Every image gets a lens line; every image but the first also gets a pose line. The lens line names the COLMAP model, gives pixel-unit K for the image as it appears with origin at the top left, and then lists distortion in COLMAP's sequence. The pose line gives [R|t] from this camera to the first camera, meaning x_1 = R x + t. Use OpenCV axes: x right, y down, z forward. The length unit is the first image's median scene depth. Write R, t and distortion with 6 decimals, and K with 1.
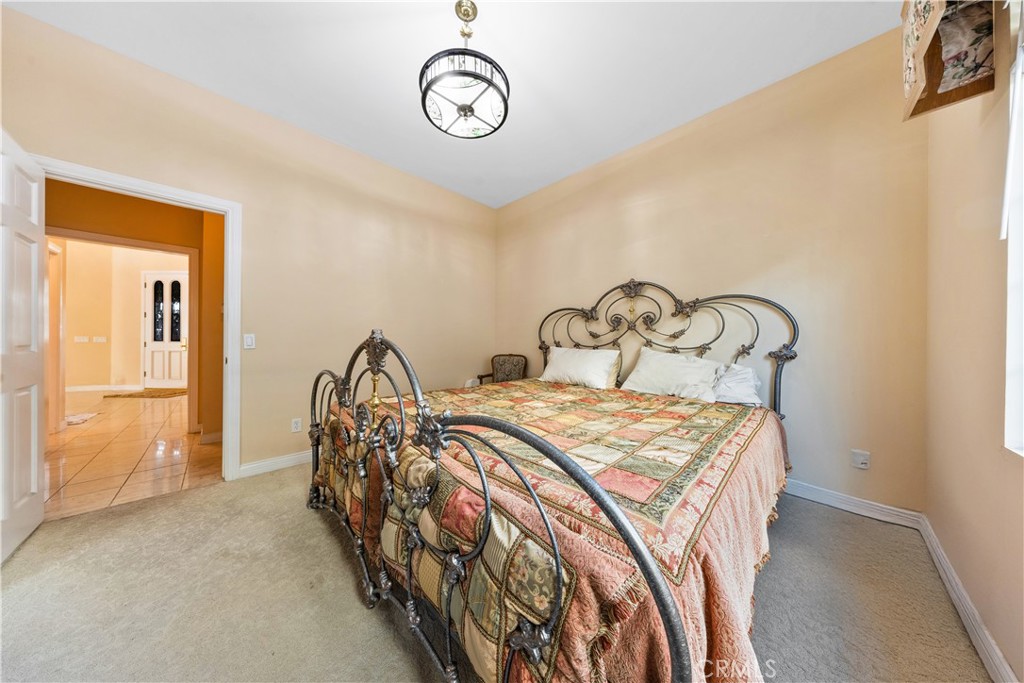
lens RADIAL K [[300.0, 0, 510.0], [0, 300.0, 340.5], [0, 0, 1]] dist [-0.001734, 0.000229]
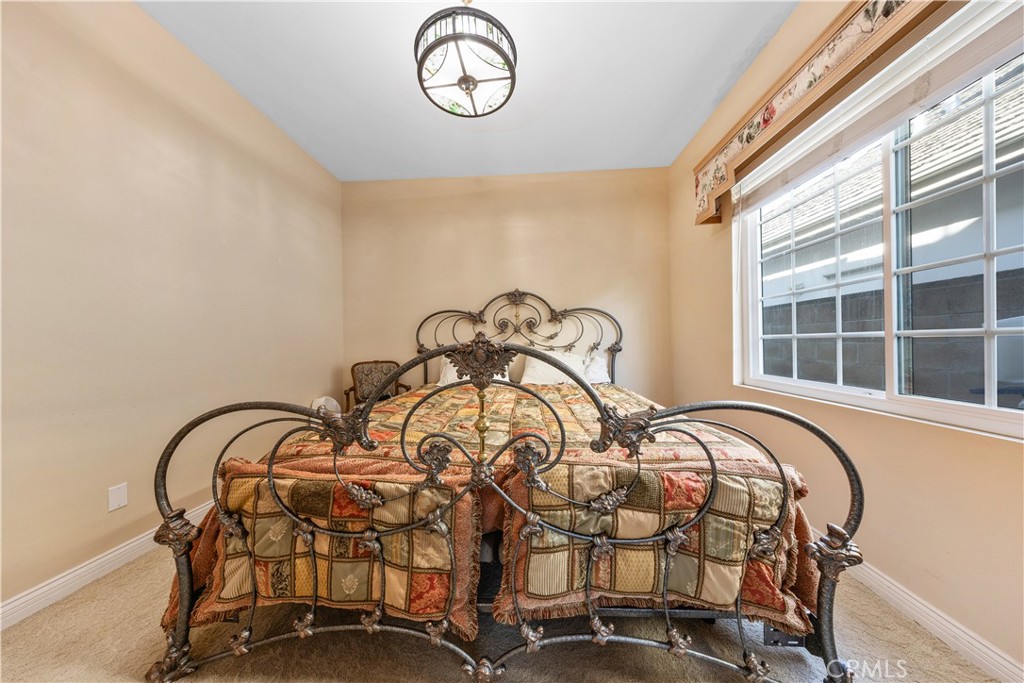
lens RADIAL K [[300.0, 0, 515.7], [0, 300.0, 342.2], [0, 0, 1]] dist [-0.001734, 0.000229]
pose [[0.737085, -0.020063, 0.675502, -0.388901], [0.022426, 0.999735, 0.005221, -0.004819], [-0.675428, 0.011300, 0.737339, 0.157483]]
